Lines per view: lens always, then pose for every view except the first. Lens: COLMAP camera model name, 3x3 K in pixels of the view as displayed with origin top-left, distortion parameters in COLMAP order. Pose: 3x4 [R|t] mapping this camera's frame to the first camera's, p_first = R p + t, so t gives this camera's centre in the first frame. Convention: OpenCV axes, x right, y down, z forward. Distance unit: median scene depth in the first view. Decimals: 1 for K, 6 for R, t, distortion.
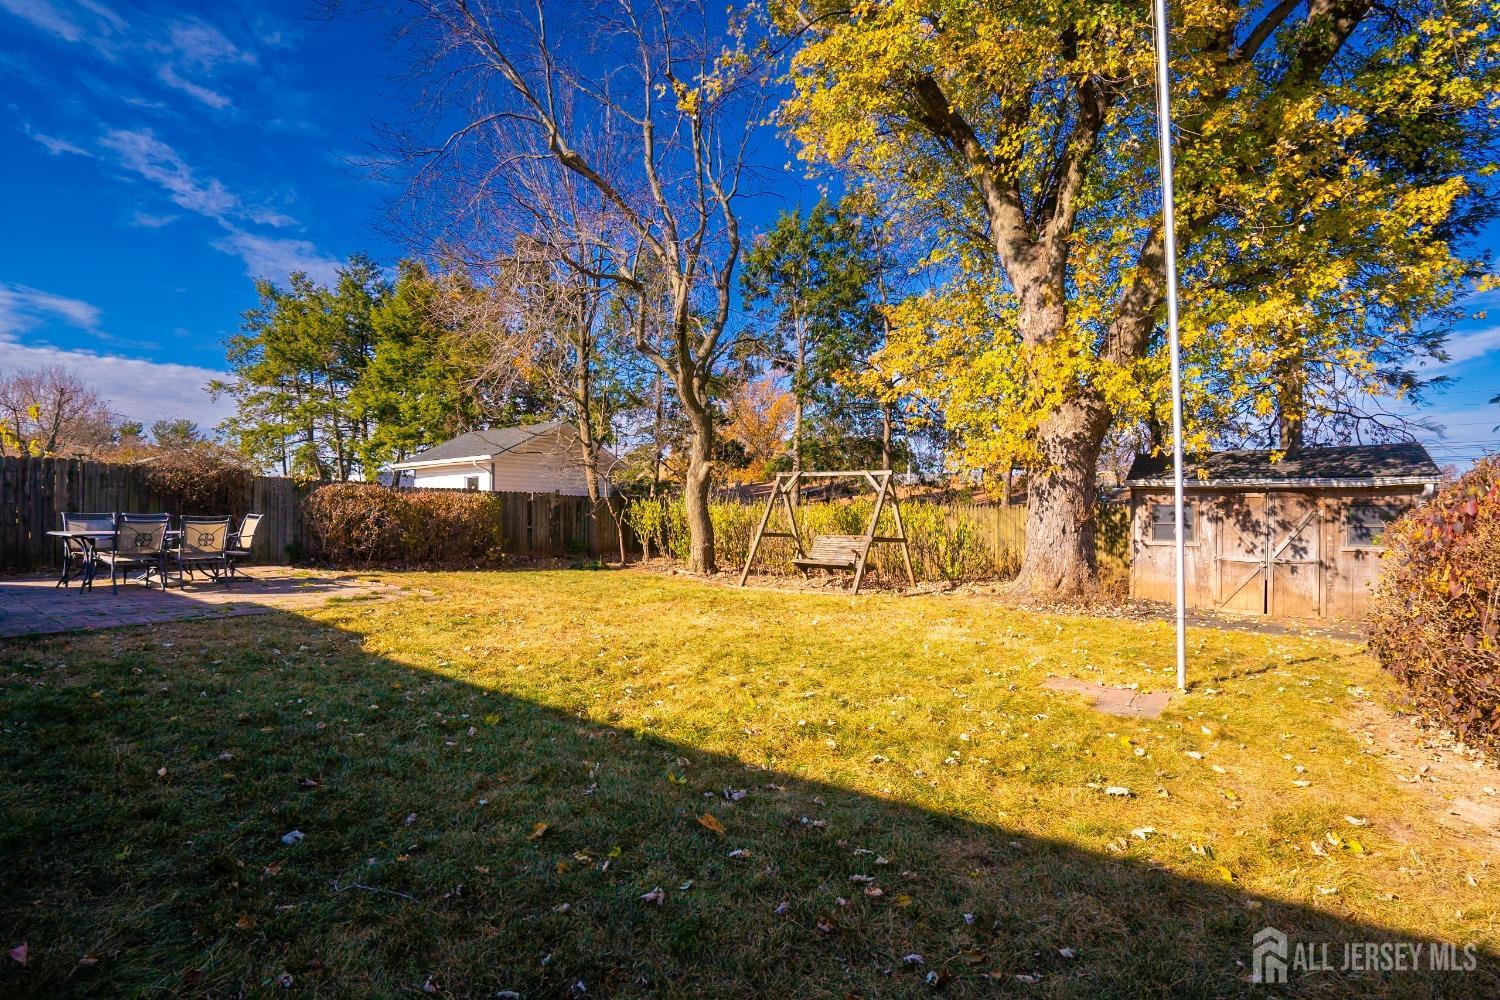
lens RADIAL K [[692.5, 0, 740.9], [0, 692.5, 501.5], [0, 0, 1]] dist [-0.061914, 0.022165]
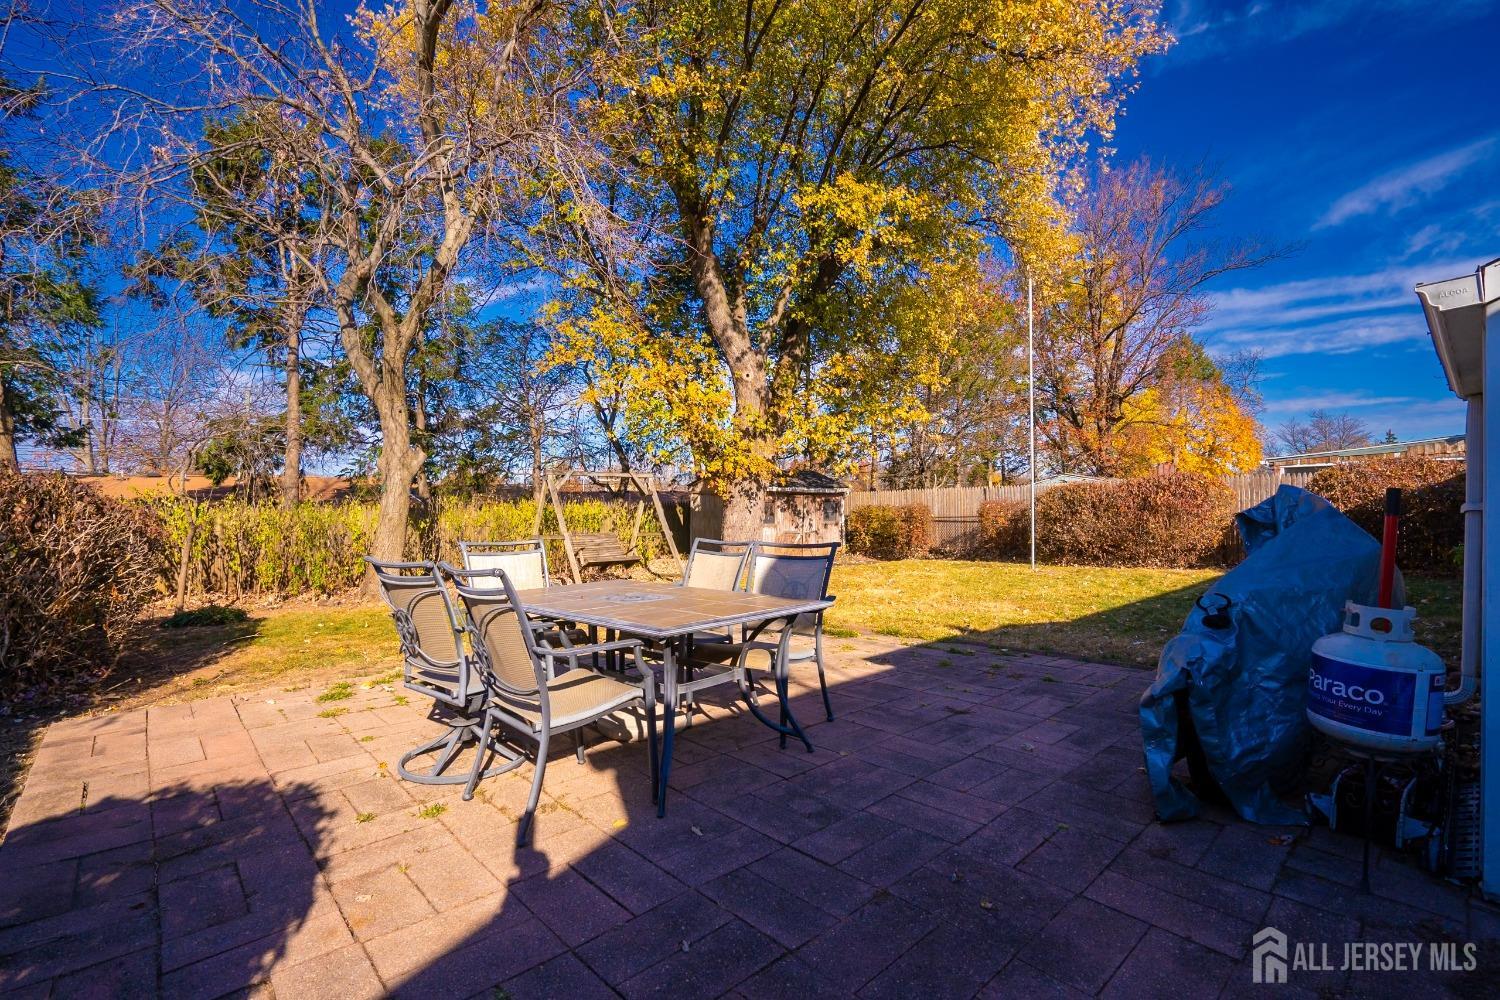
lens RADIAL K [[692.5, 0, 740.9], [0, 692.5, 501.5], [0, 0, 1]] dist [-0.061914, 0.022165]
pose [[0.207311, -0.007753, 0.978244, -0.586183], [-0.003971, 0.999954, 0.008767, -0.006023], [-0.978267, -0.005702, 0.207271, 0.404979]]
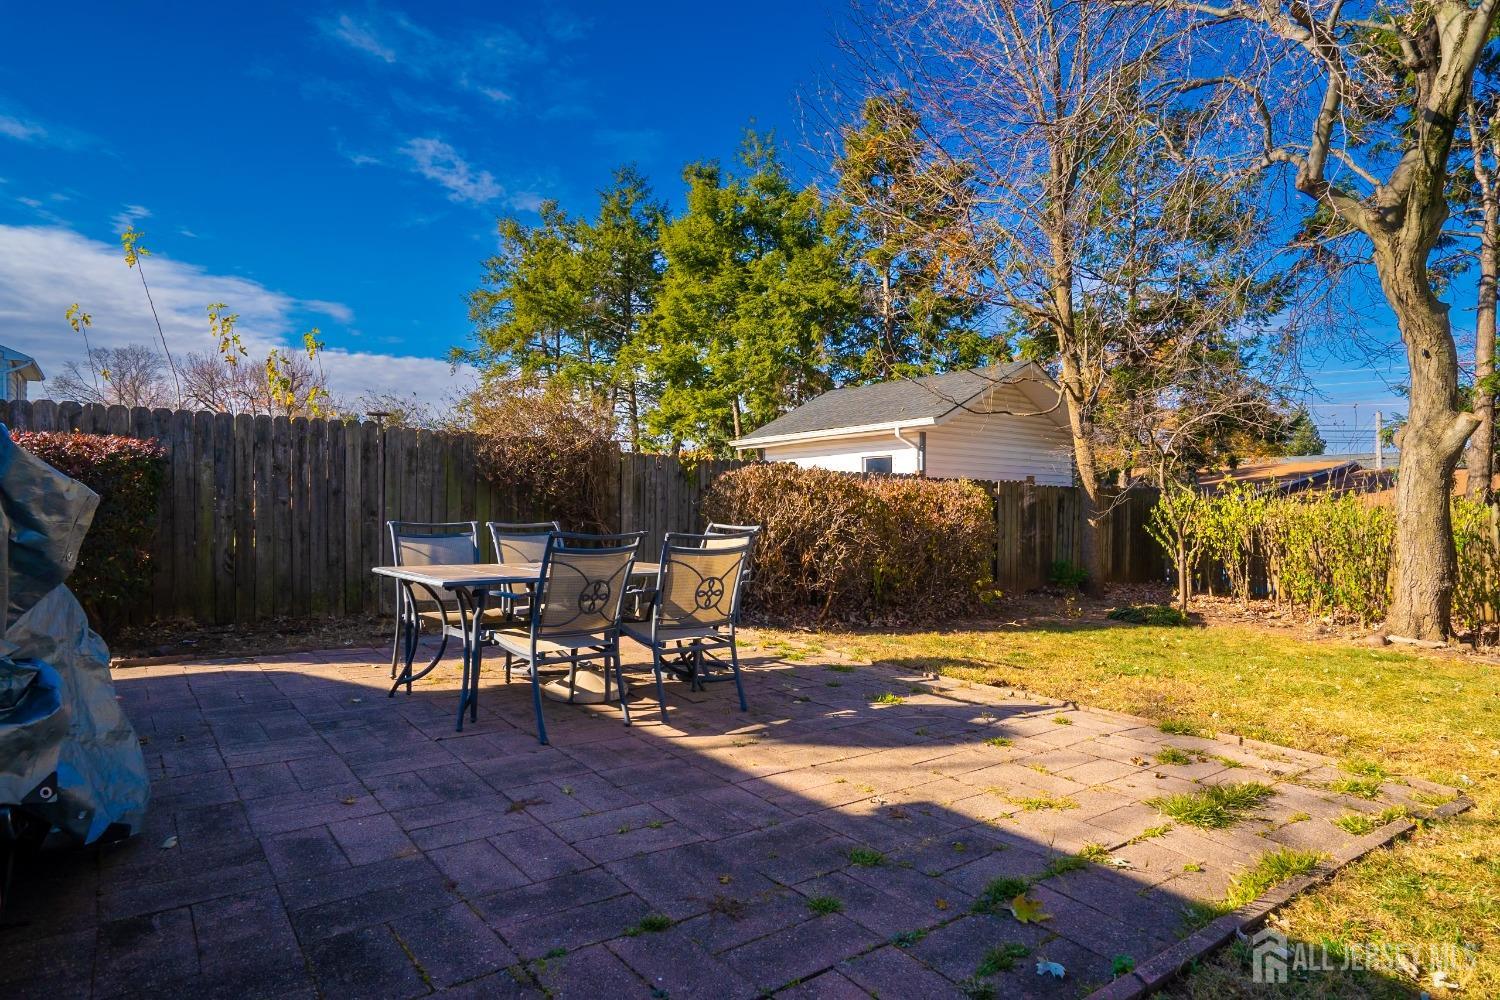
lens RADIAL K [[876.7, 0, 750.0], [0, 876.7, 500.0], [0, 0, 1]] dist [-0.023098, -0.000170]
pose [[0.952932, -0.001839, -0.303180, -0.297468], [0.003241, 0.999986, 0.004122, -0.000321], [0.303168, -0.004910, 0.952925, 0.248402]]
